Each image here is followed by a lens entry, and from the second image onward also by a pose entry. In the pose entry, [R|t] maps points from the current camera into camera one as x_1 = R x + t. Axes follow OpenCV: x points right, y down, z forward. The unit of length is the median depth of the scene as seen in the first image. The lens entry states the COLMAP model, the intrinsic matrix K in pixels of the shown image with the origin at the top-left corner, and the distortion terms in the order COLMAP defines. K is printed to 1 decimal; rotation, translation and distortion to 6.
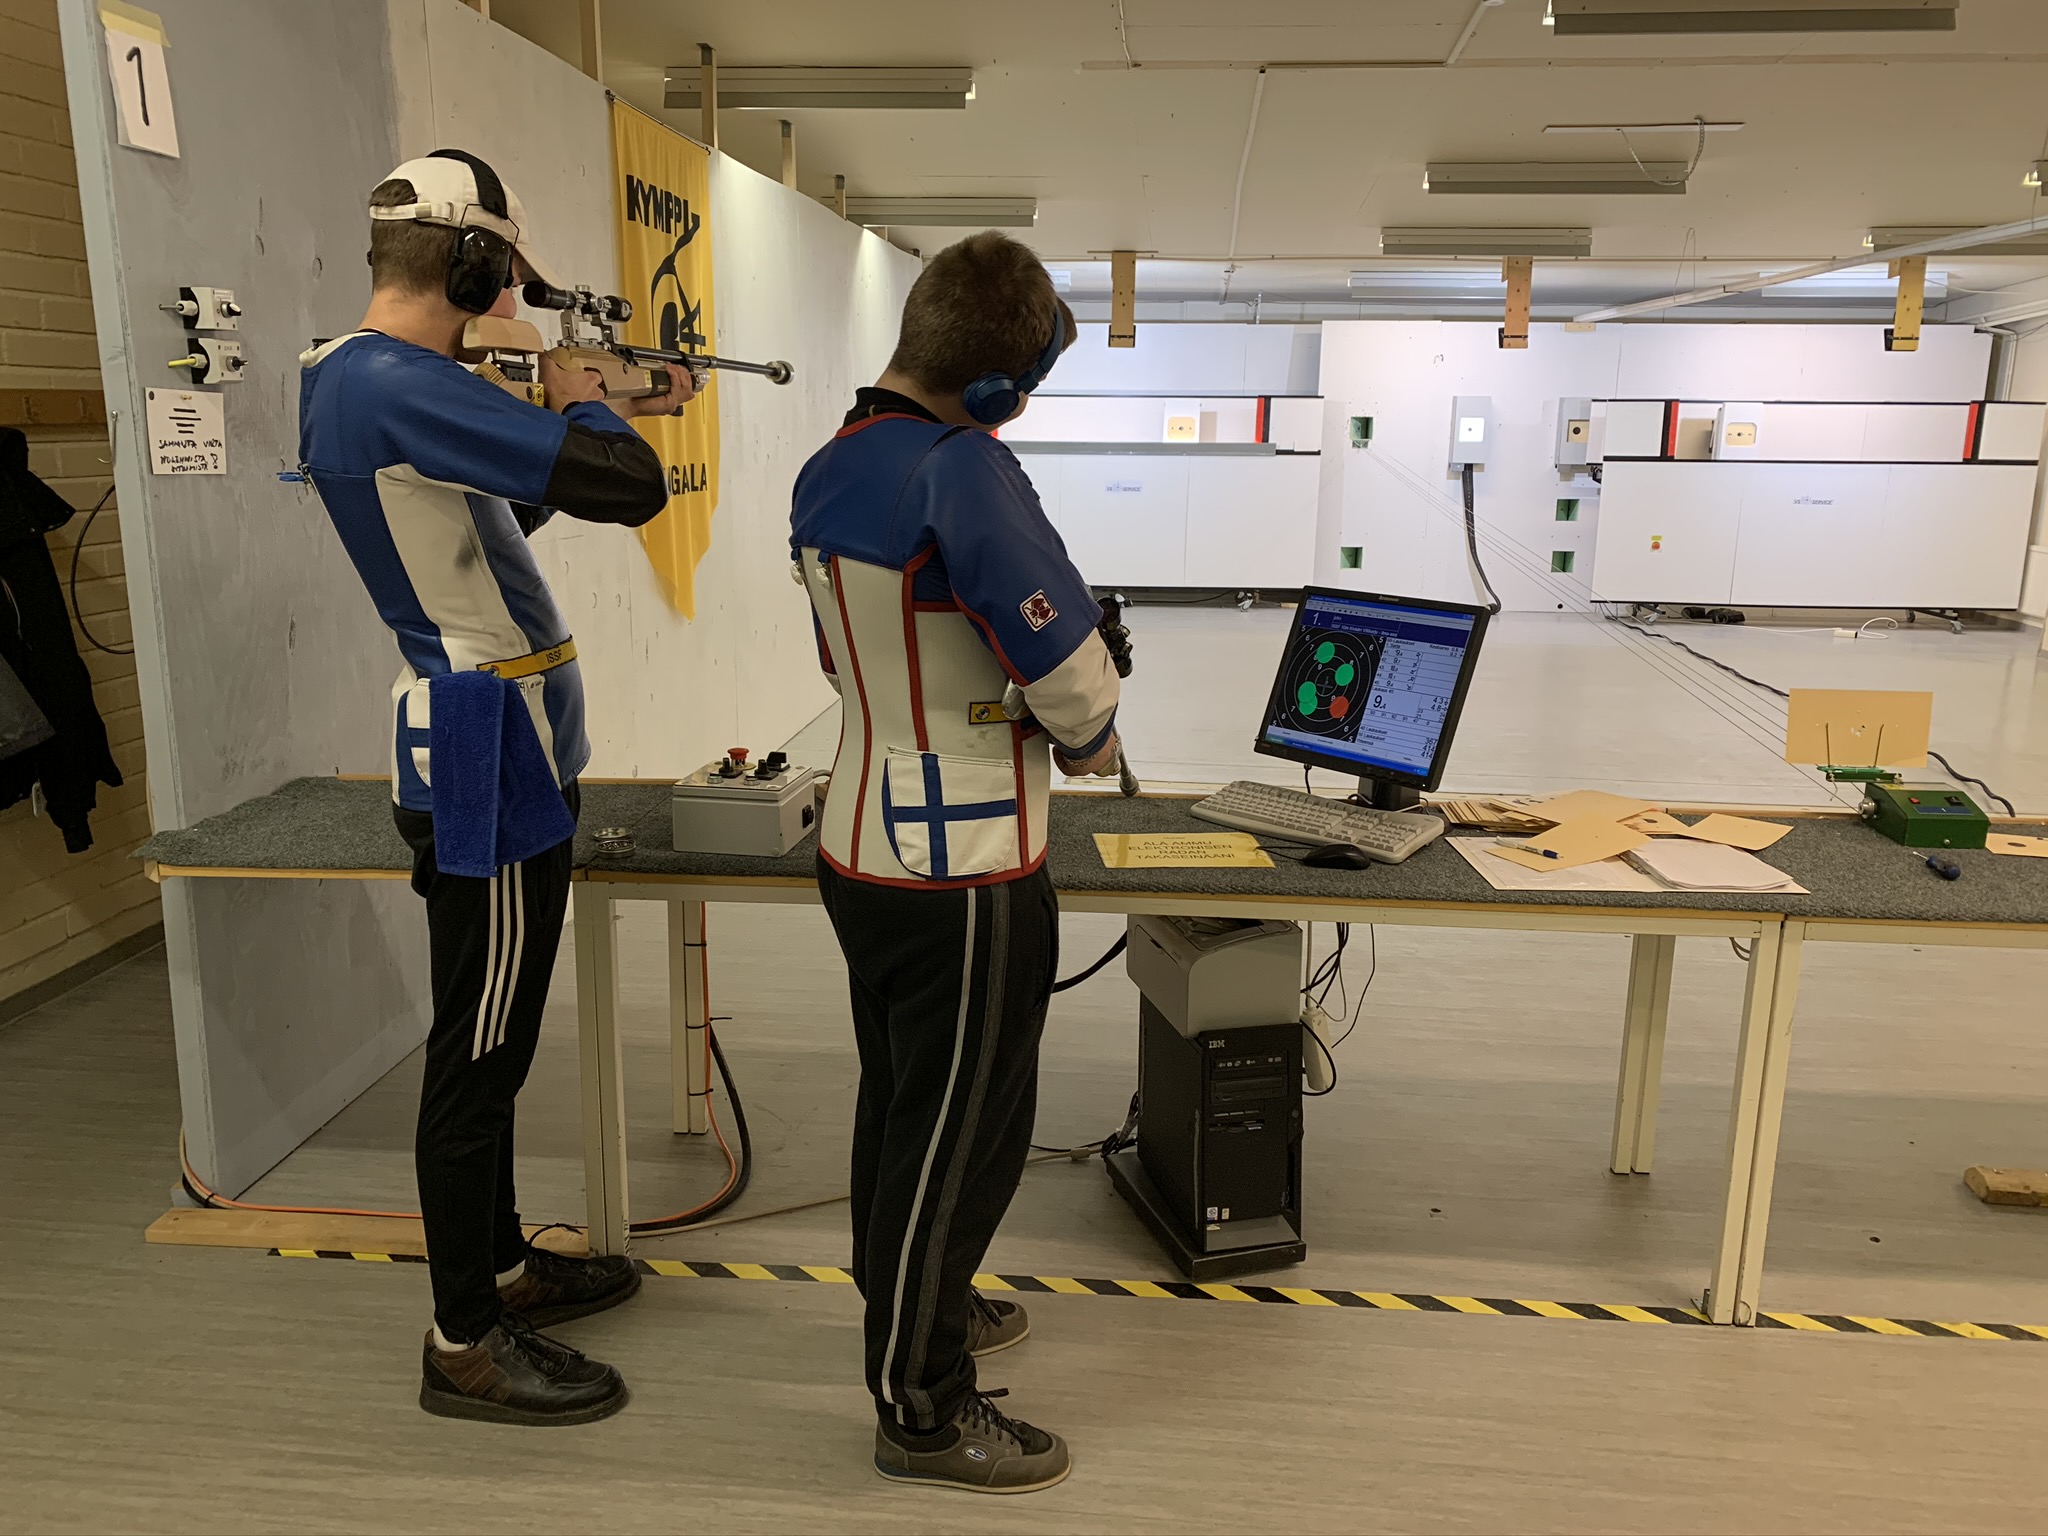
lens RADIAL K [[1581.6, 0, 1036.9], [0, 1581.6, 747.2], [0, 0, 1]] dist [0.021132, -0.008714]
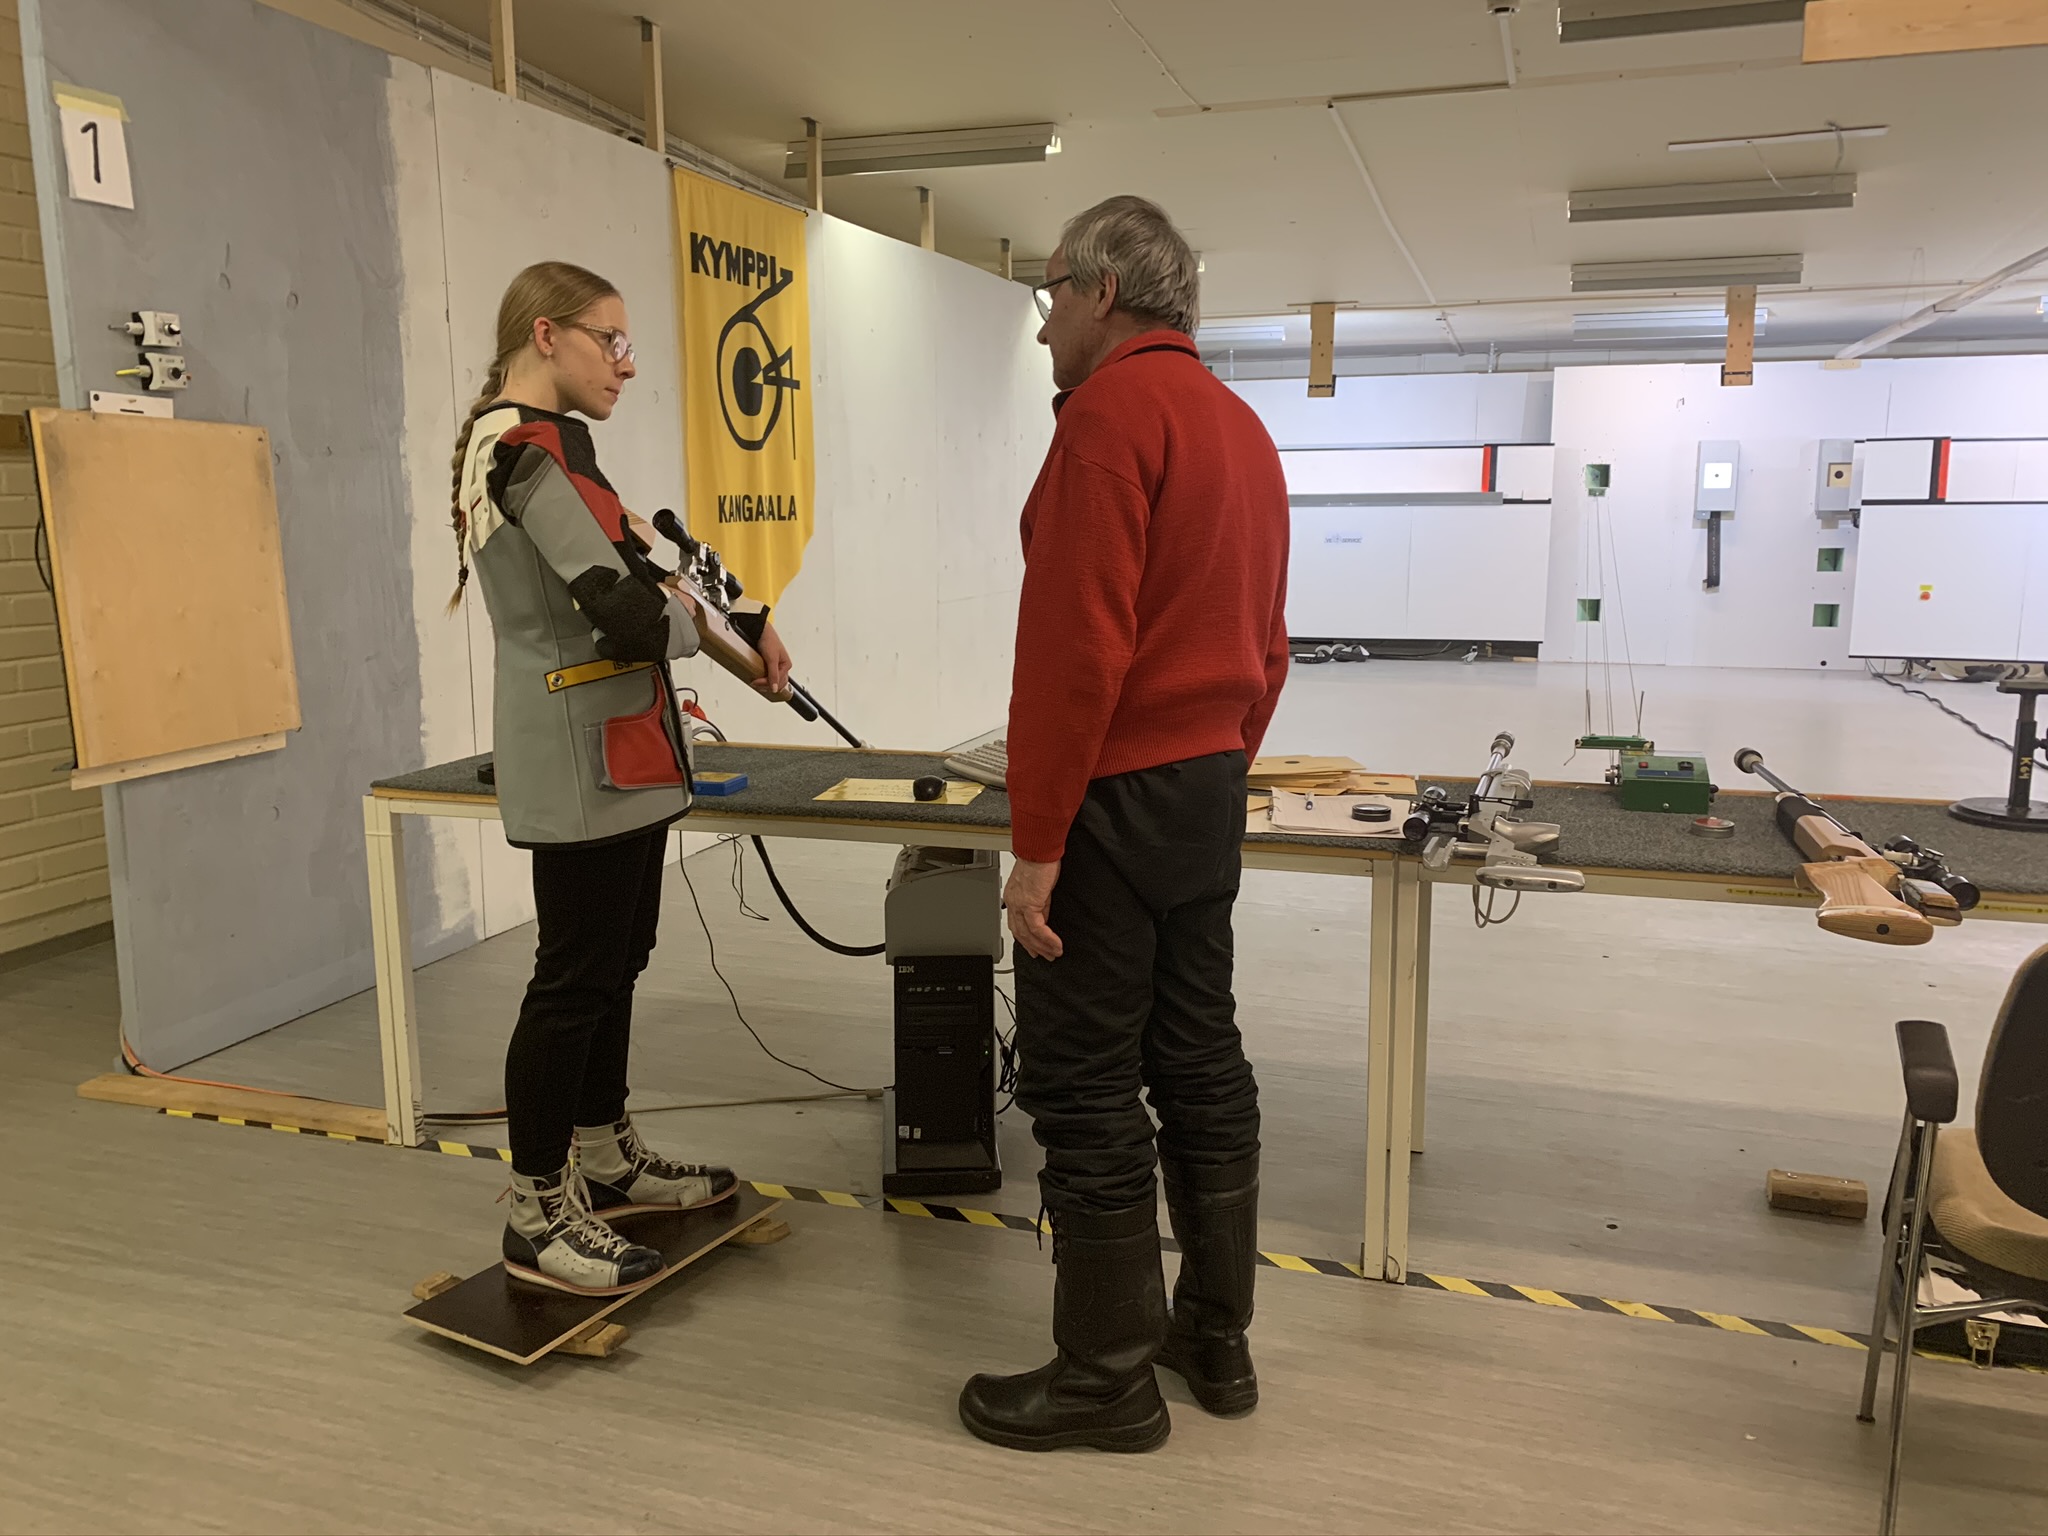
lens RADIAL K [[1581.6, 0, 1051.4], [0, 1581.6, 747.6], [0, 0, 1]] dist [0.021132, -0.008714]
pose [[0.973515, 0.020019, -0.227743, 0.140568], [-0.031674, 0.998362, -0.047638, 0.026733], [0.226416, 0.053590, 0.972555, -0.007055]]
